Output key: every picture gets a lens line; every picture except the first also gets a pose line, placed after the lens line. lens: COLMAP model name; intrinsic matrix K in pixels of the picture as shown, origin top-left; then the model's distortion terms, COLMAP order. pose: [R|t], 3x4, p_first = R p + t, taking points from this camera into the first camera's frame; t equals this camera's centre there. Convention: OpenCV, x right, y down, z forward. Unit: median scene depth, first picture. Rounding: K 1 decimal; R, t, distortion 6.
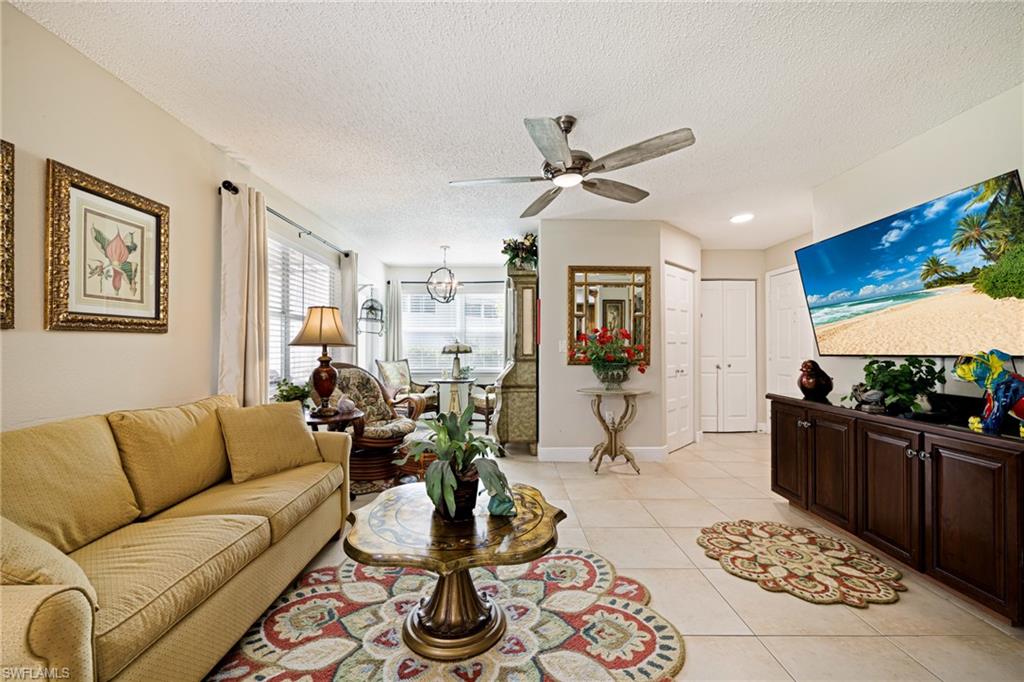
lens RADIAL K [[435.1, 0, 500.0], [0, 435.1, 338.7], [0, 0, 1]] dist [-0.000285, 0.000173]
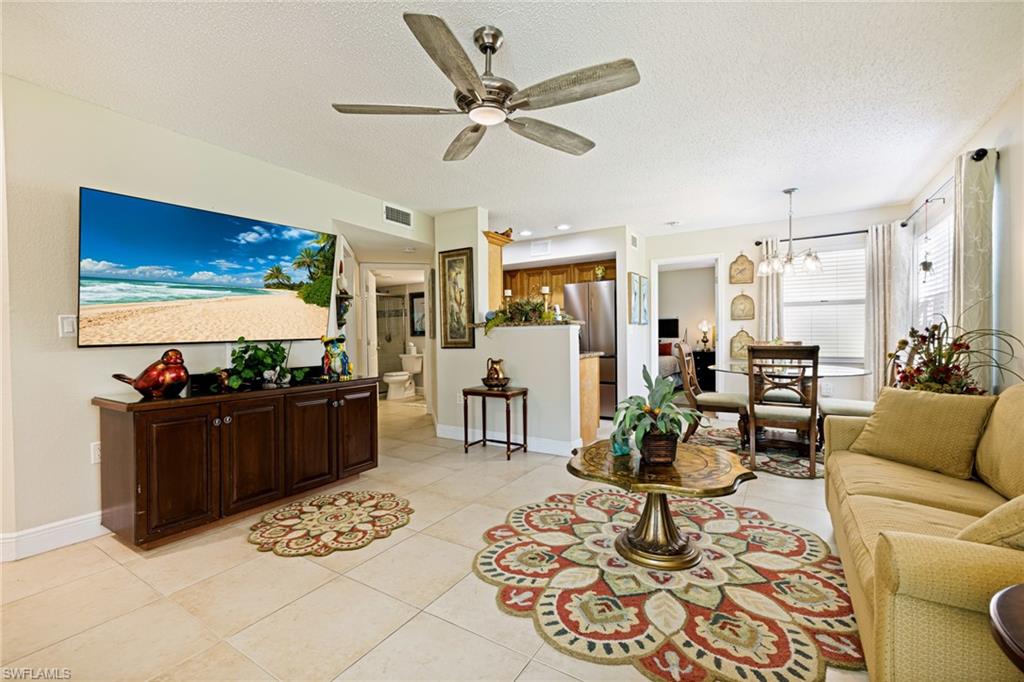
lens RADIAL K [[435.1, 0, 512.2], [0, 435.1, 339.1], [0, 0, 1]] dist [-0.000285, 0.000173]
pose [[-0.854748, 0.008177, 0.518980, -0.286953], [0.004273, 0.999953, -0.008718, 0.047298], [-0.519026, -0.005234, -0.854742, 1.635357]]
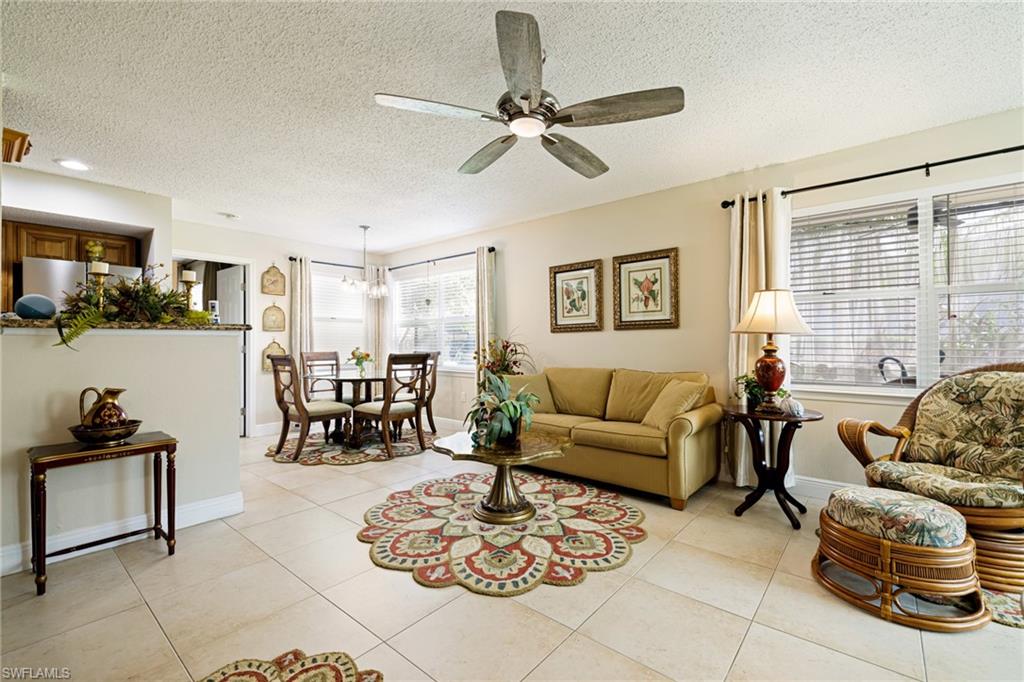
lens RADIAL K [[435.1, 0, 513.8], [0, 435.1, 339.1], [0, 0, 1]] dist [-0.000285, 0.000173]
pose [[-0.634226, -0.001419, -0.773147, 0.788002], [0.020713, 0.999608, -0.018826, 0.042551], [0.772870, -0.027954, -0.633948, 1.469408]]
